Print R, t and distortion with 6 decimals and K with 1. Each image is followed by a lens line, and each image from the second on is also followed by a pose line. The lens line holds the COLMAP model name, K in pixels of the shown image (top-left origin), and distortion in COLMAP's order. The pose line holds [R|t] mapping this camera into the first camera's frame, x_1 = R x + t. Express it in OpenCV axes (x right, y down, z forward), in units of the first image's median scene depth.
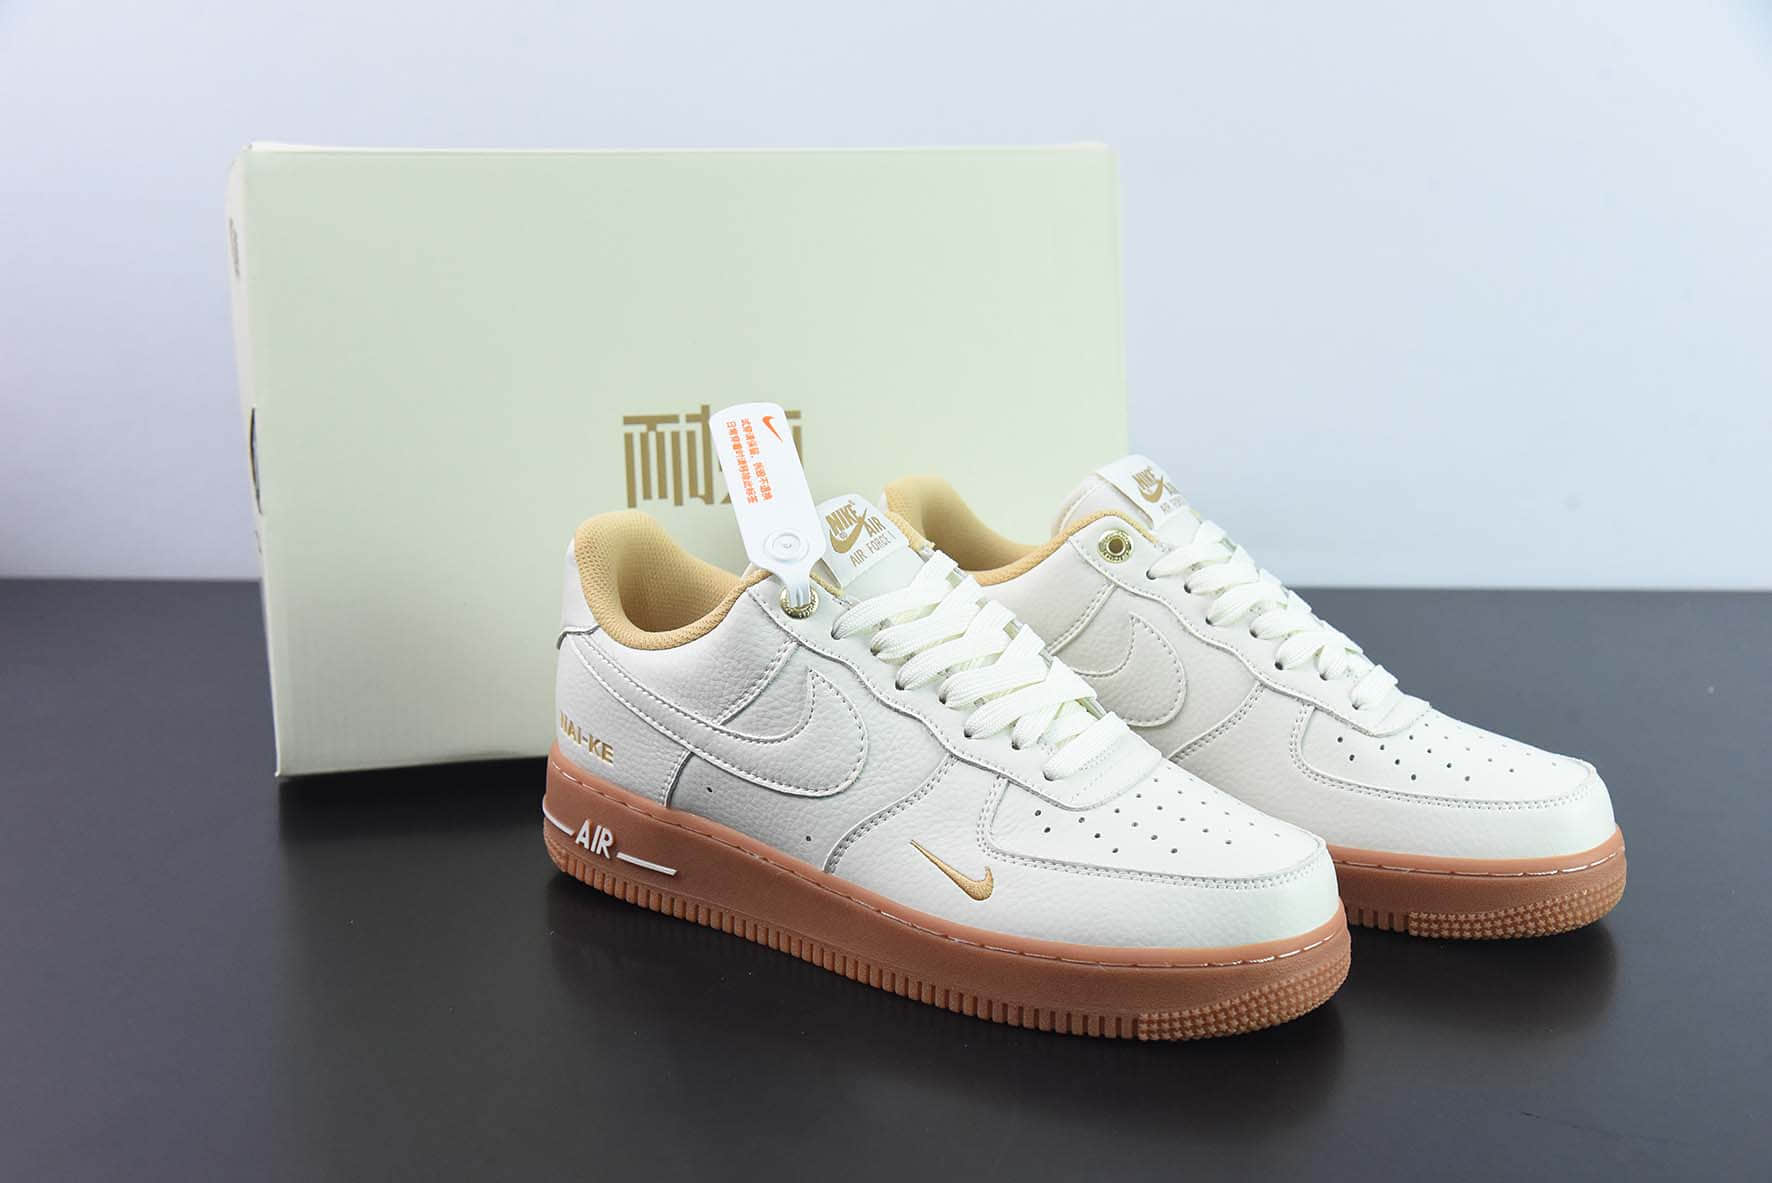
lens RADIAL K [[2372.7, 0, 885.9], [0, 2372.7, 591.9], [0, 0, 1]] dist [-0.046774, 0.000000]
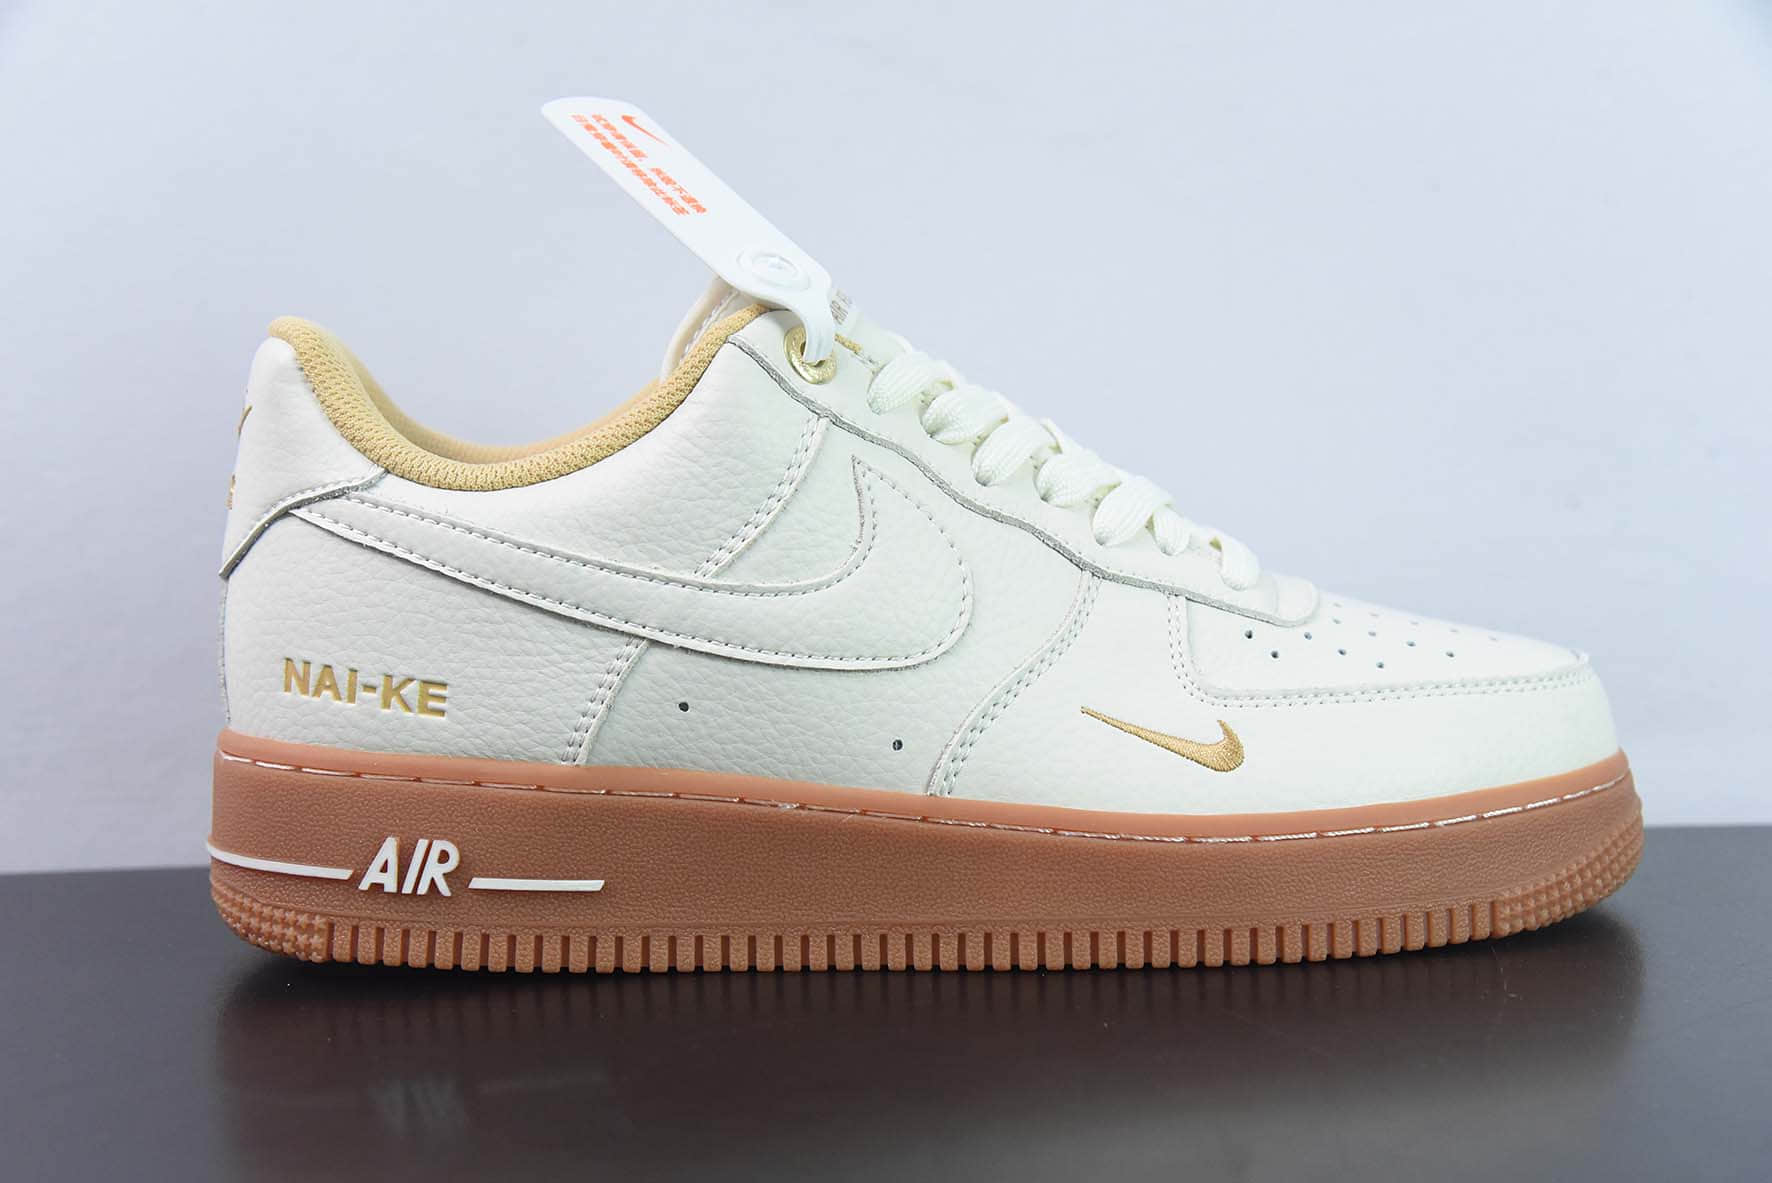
lens RADIAL K [[2579.0, 0, 885.2], [0, 2579.0, 590.2], [0, 0, 1]] dist [-0.055657, 0.000000]
pose [[0.791707, -0.053252, 0.608576, -0.414487], [0.185496, 0.970114, -0.156427, 0.163804], [-0.582058, 0.236733, 0.777924, 0.492814]]
